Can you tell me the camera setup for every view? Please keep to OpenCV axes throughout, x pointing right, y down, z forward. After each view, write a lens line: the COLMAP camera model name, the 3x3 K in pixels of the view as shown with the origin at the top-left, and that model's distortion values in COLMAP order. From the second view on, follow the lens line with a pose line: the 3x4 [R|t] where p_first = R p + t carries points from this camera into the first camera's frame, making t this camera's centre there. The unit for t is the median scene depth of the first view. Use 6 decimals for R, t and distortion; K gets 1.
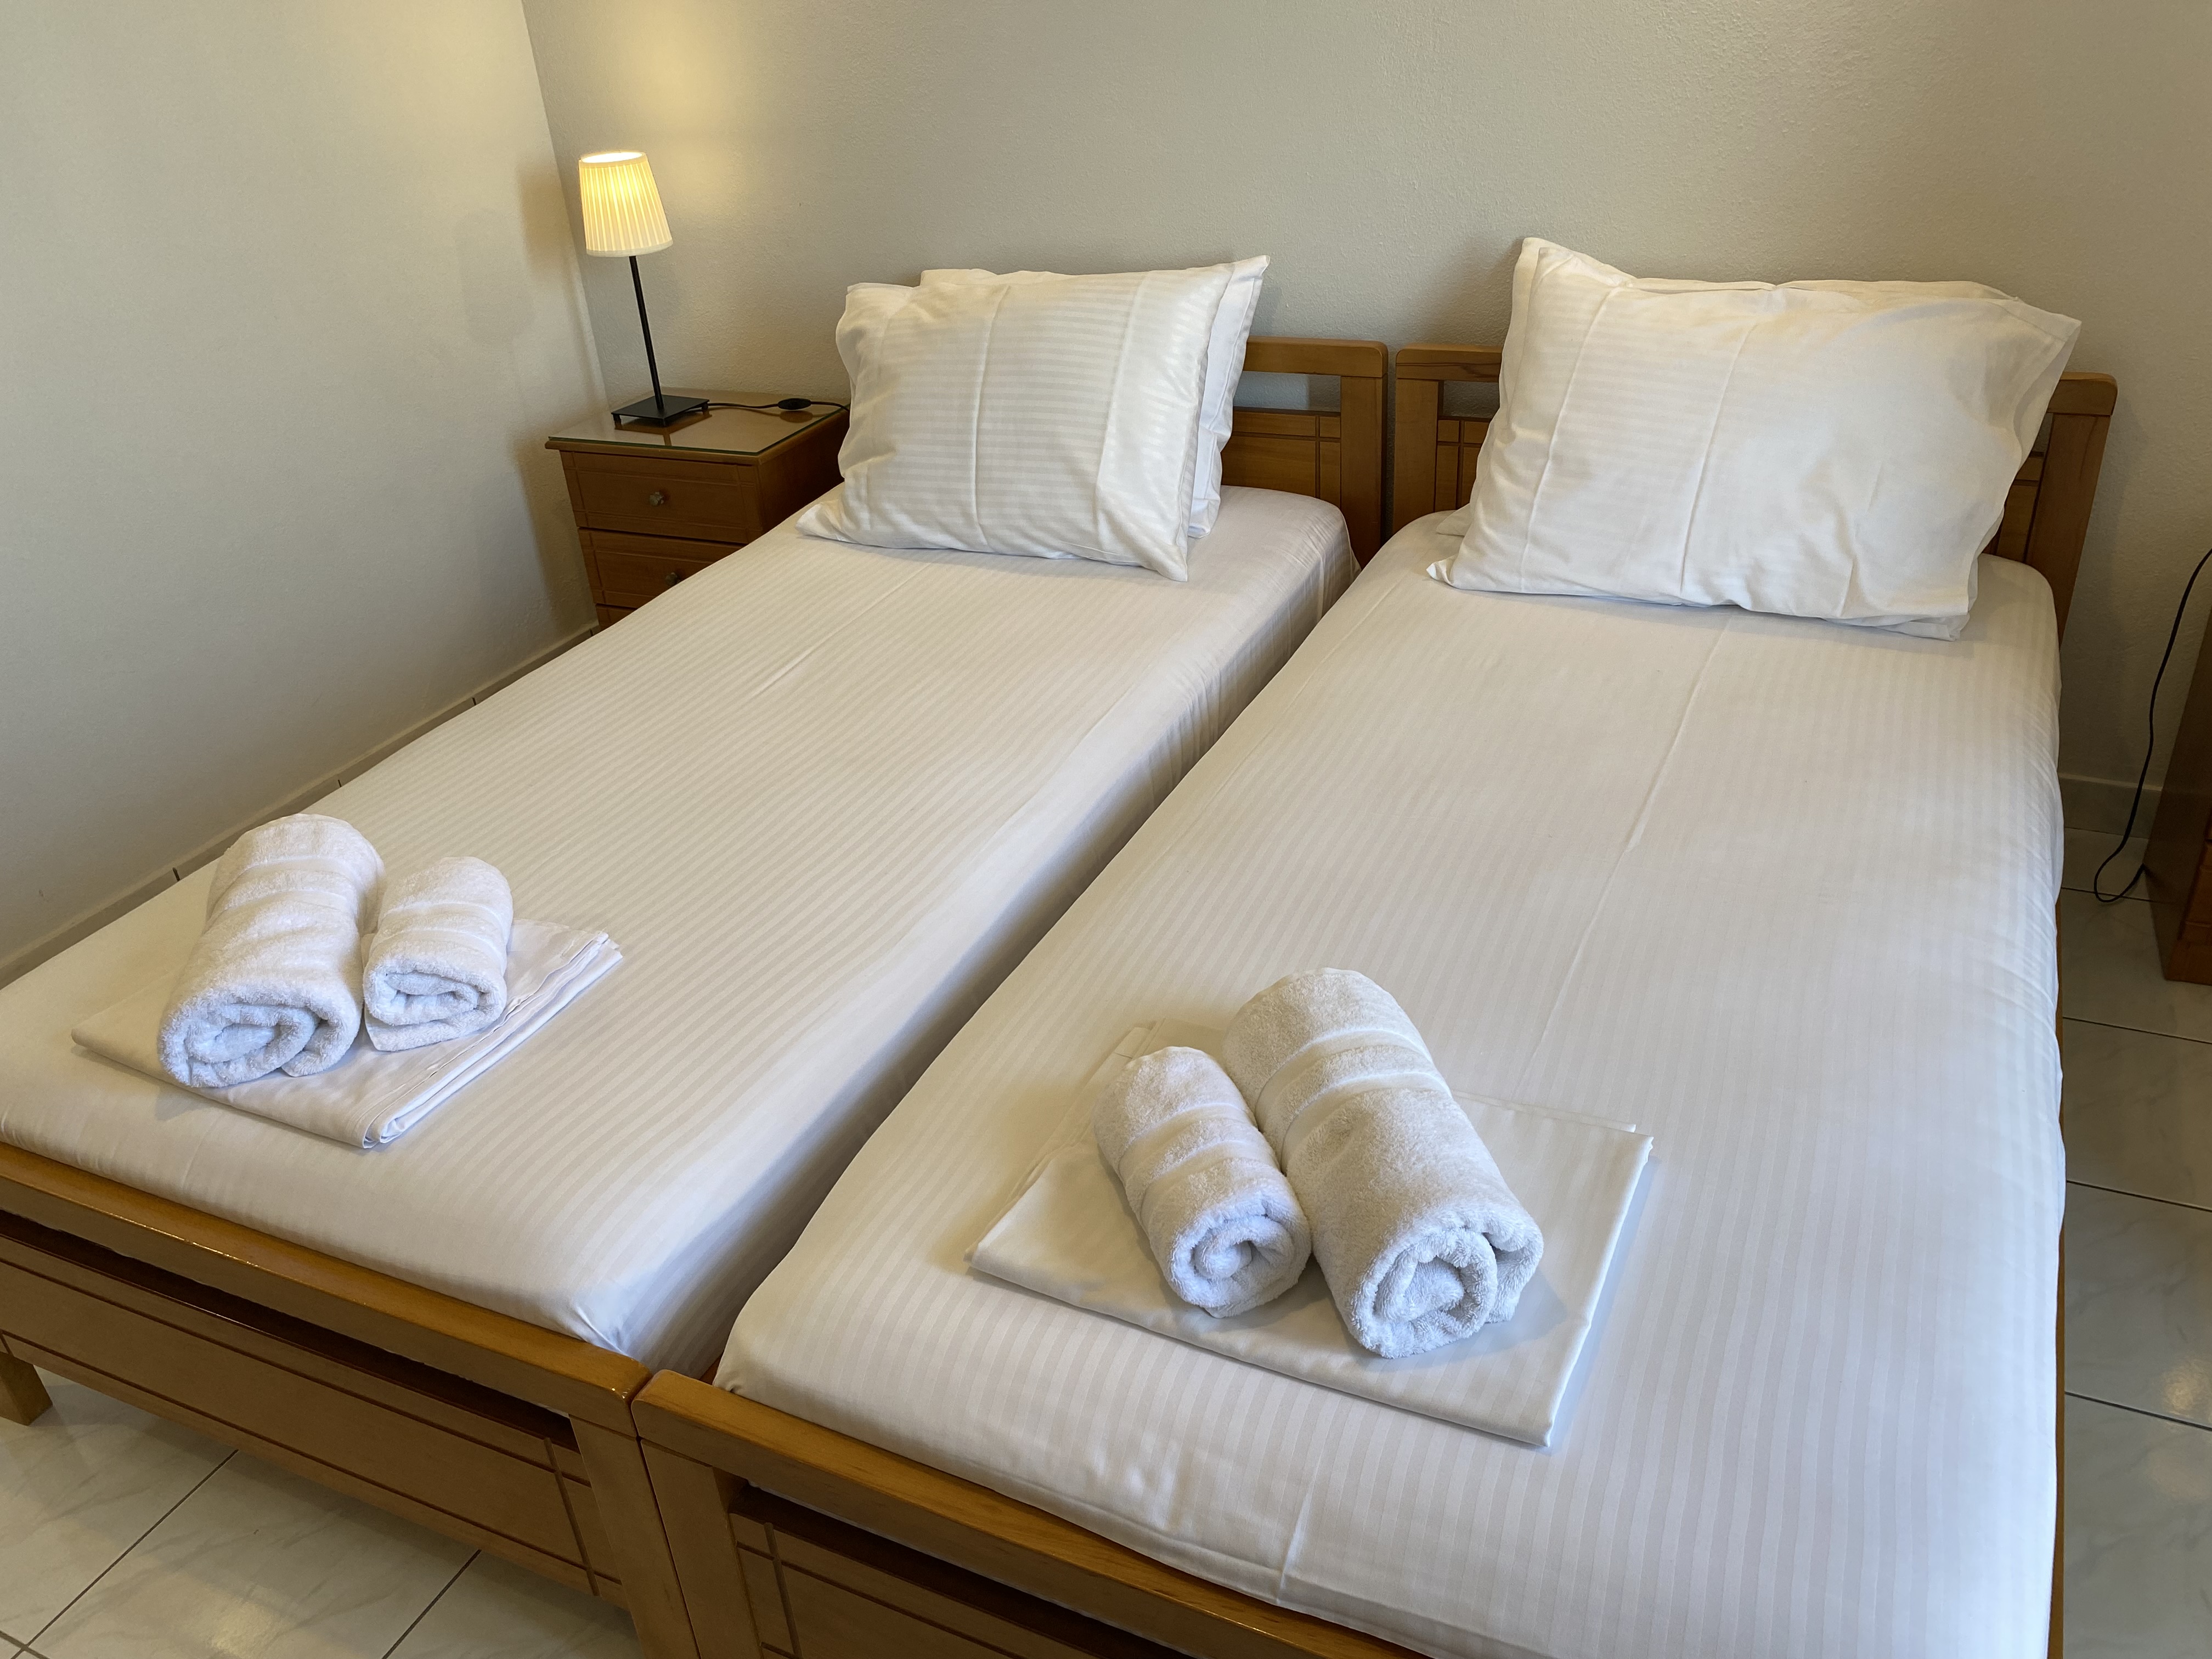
lens RADIAL K [[1711.2, 0, 1106.0], [0, 1711.2, 829.5], [0, 0, 1]] dist [0.008502, 0.002164]
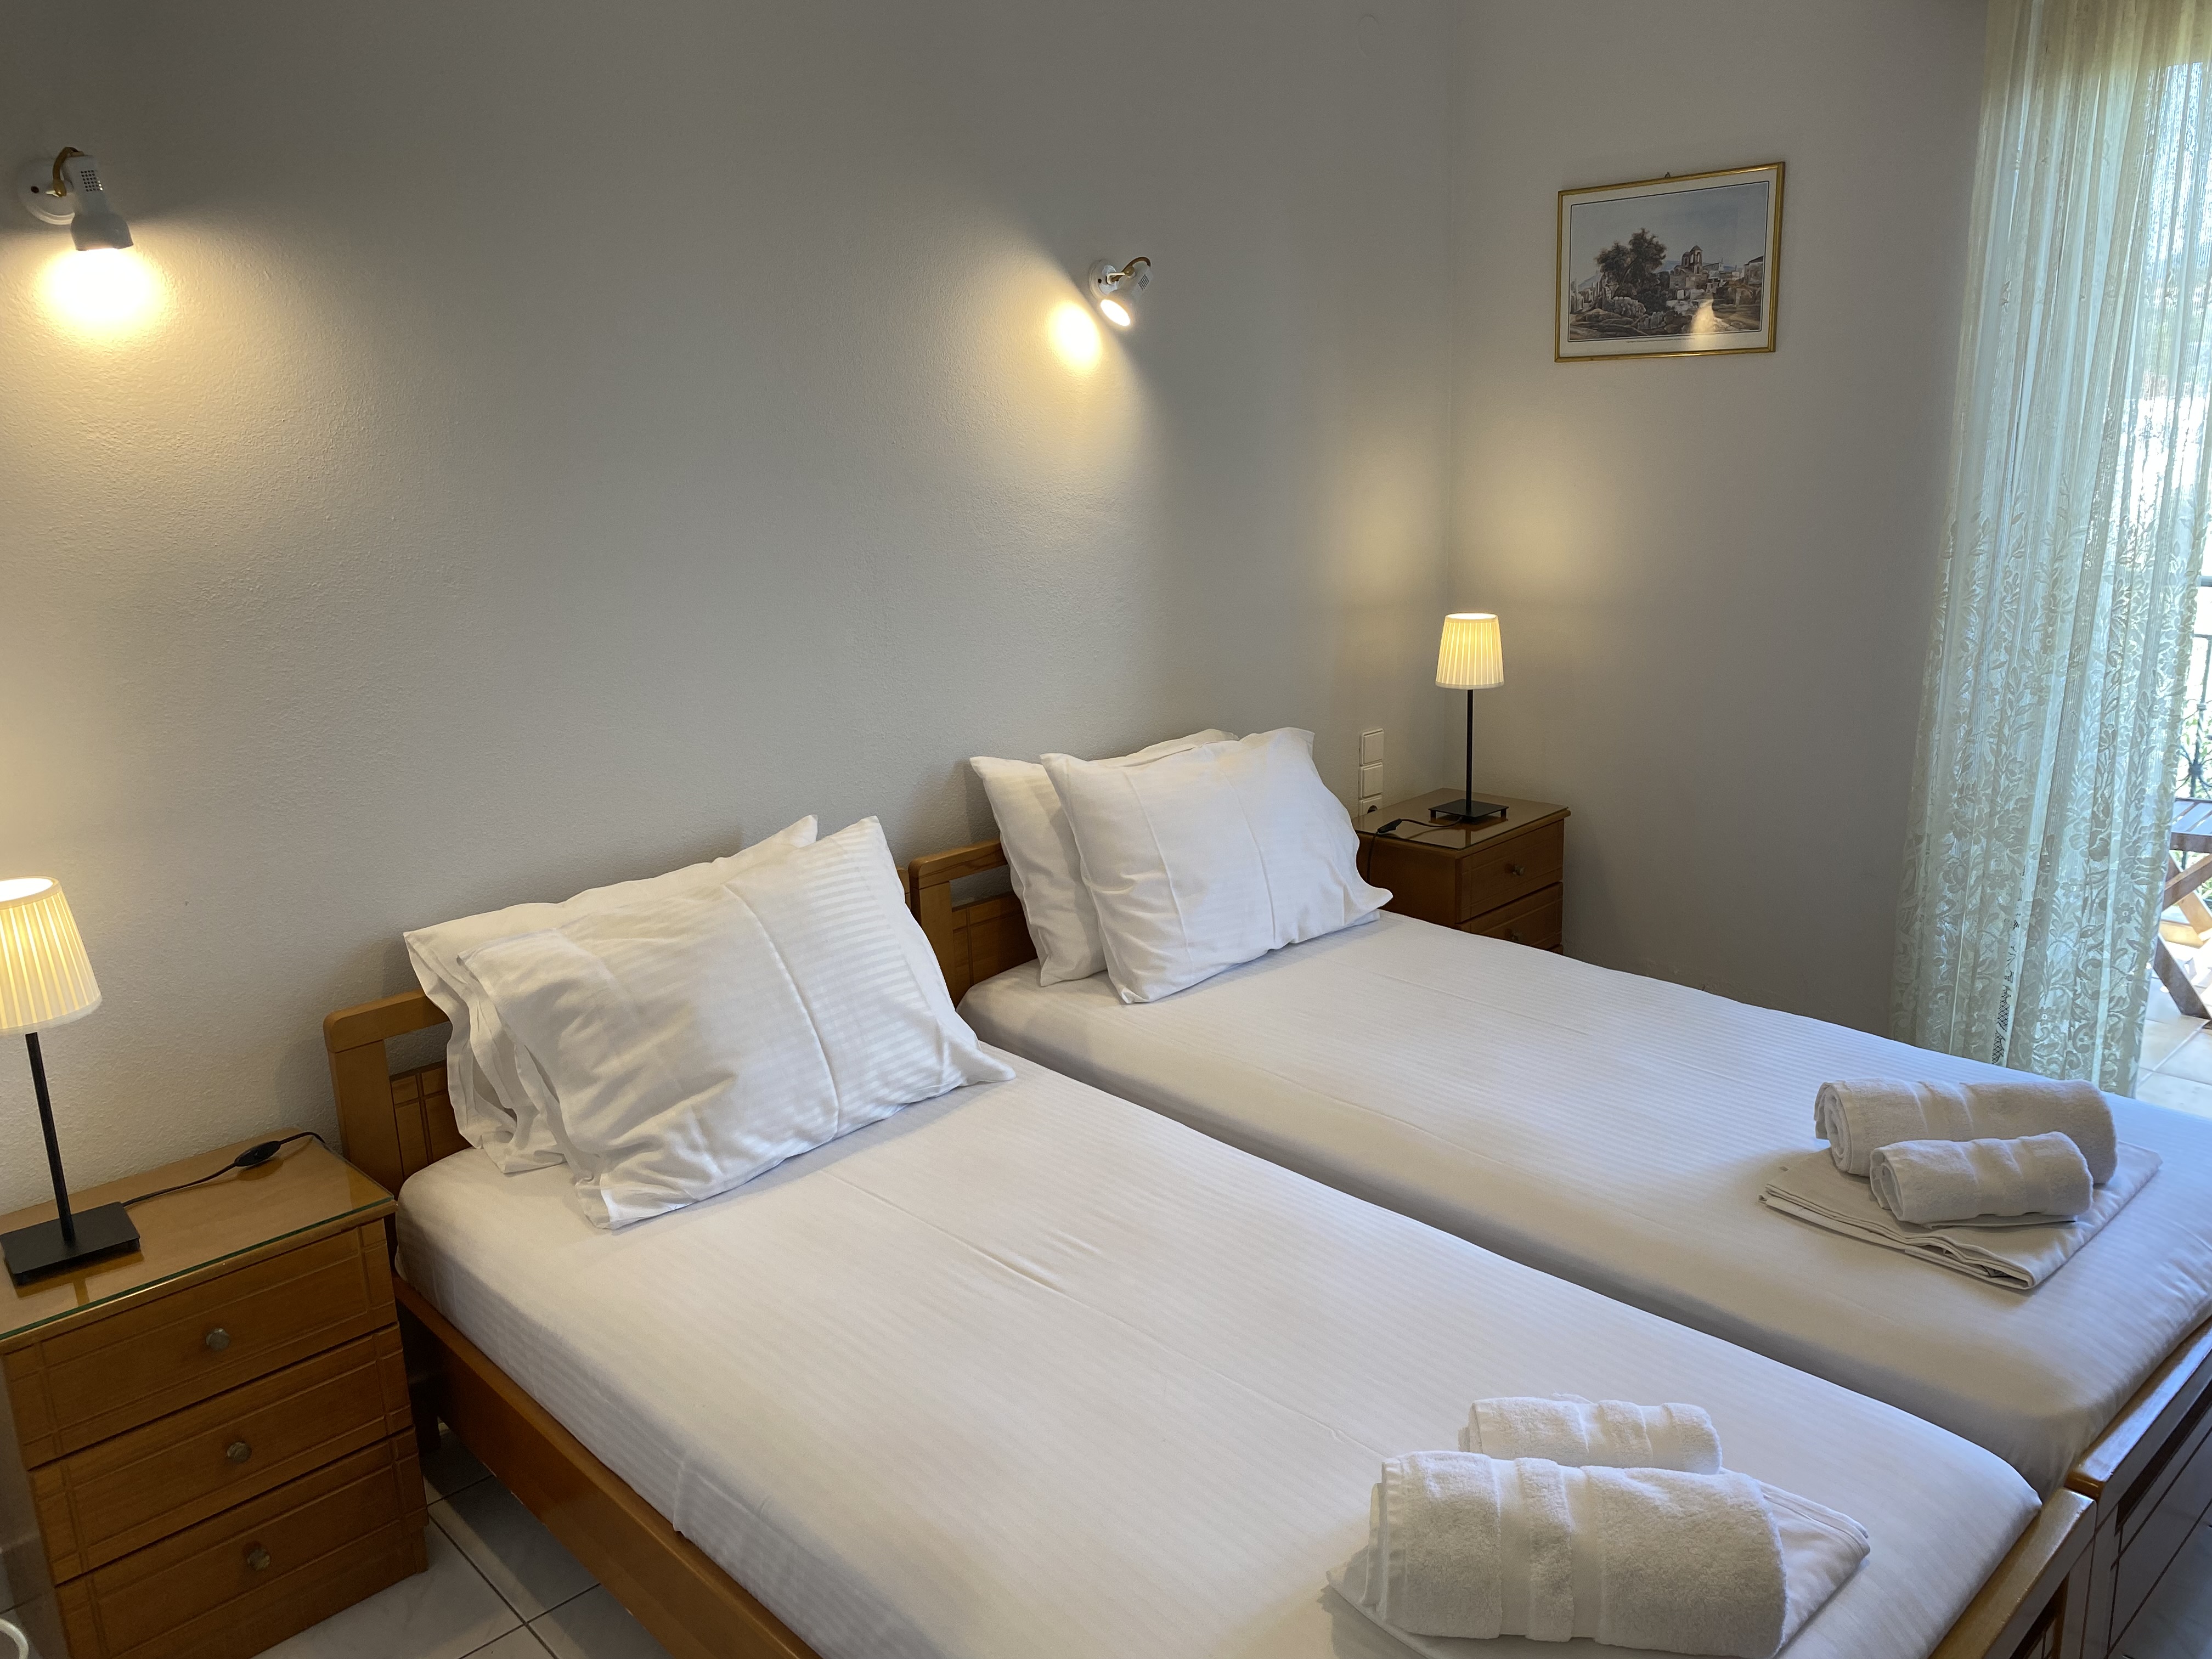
lens RADIAL K [[1680.2, 0, 1106.0], [0, 1680.2, 829.5], [0, 0, 1]] dist [0.032370, -0.024697]
pose [[0.372447, -0.184763, 0.909475, -0.821534], [0.470832, 0.882118, -0.013609, -0.229406], [-0.799750, 0.433278, 0.415535, 0.420988]]
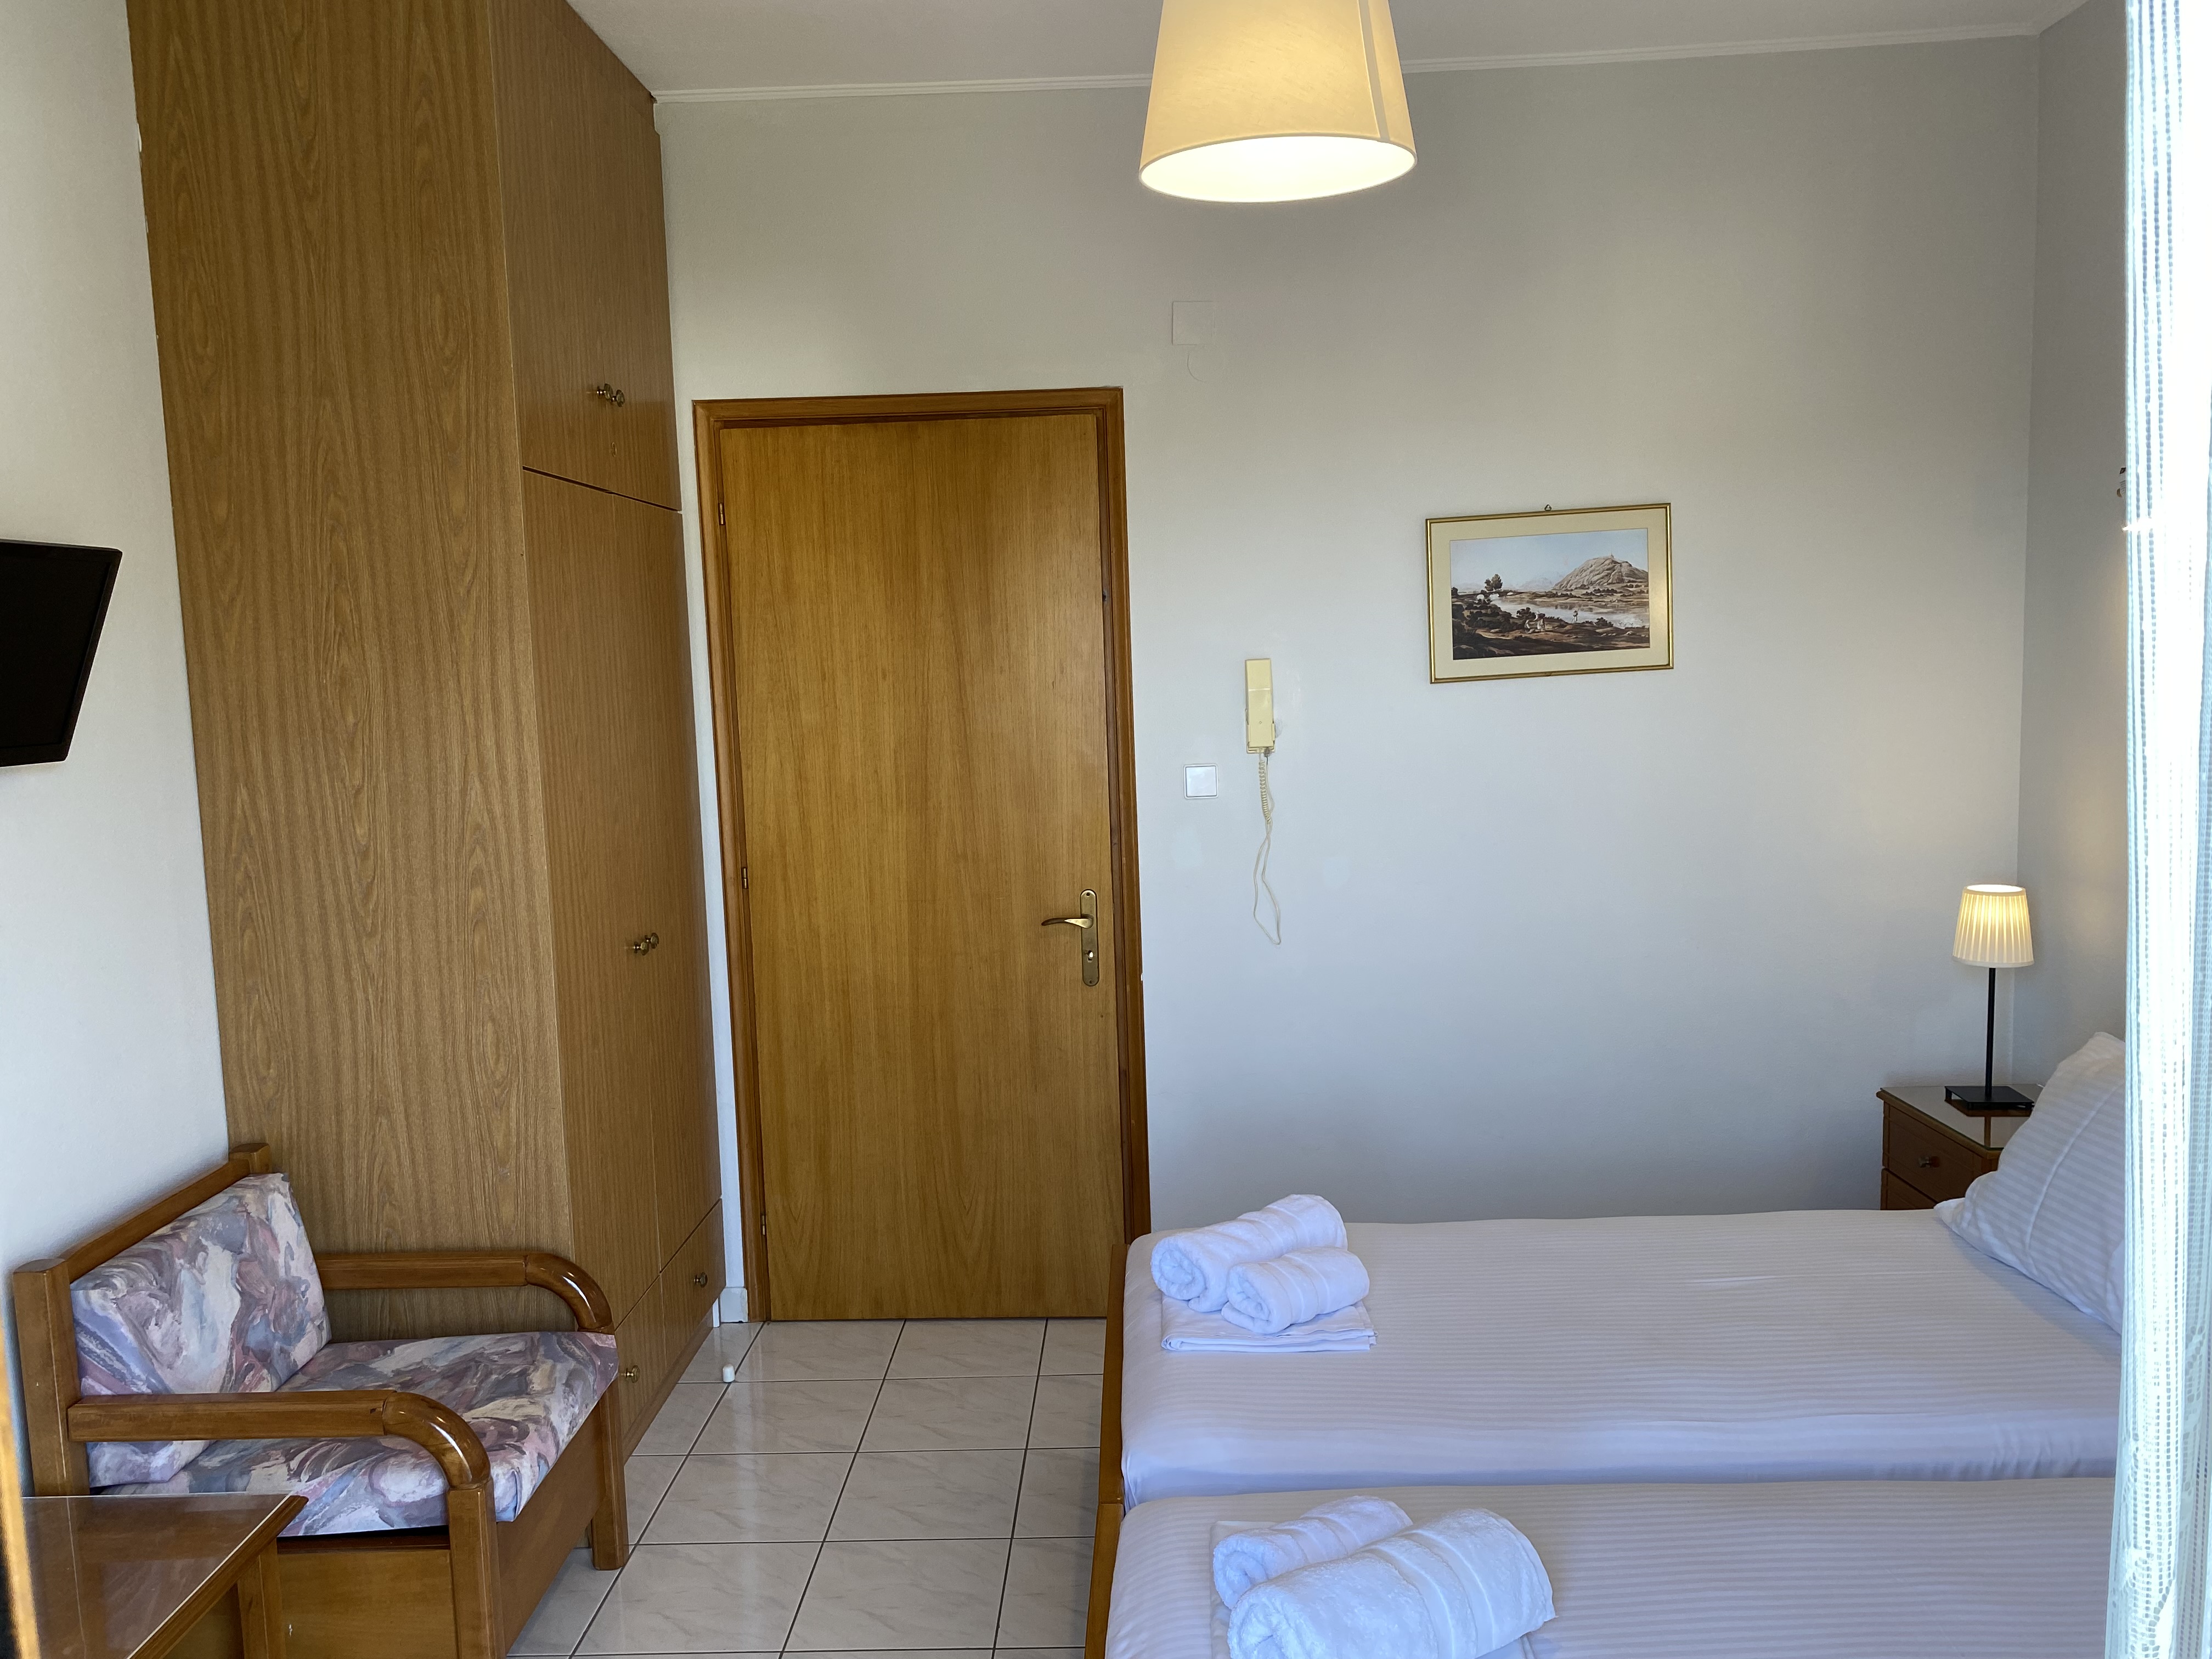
lens RADIAL K [[1680.2, 0, 1106.0], [0, 1680.2, 829.5], [0, 0, 1]] dist [0.032370, -0.024697]
pose [[0.401767, 0.142885, -0.904526, 0.592637], [-0.451947, 0.890014, -0.060151, -0.090494], [0.796447, 0.432964, 0.422154, -0.004369]]
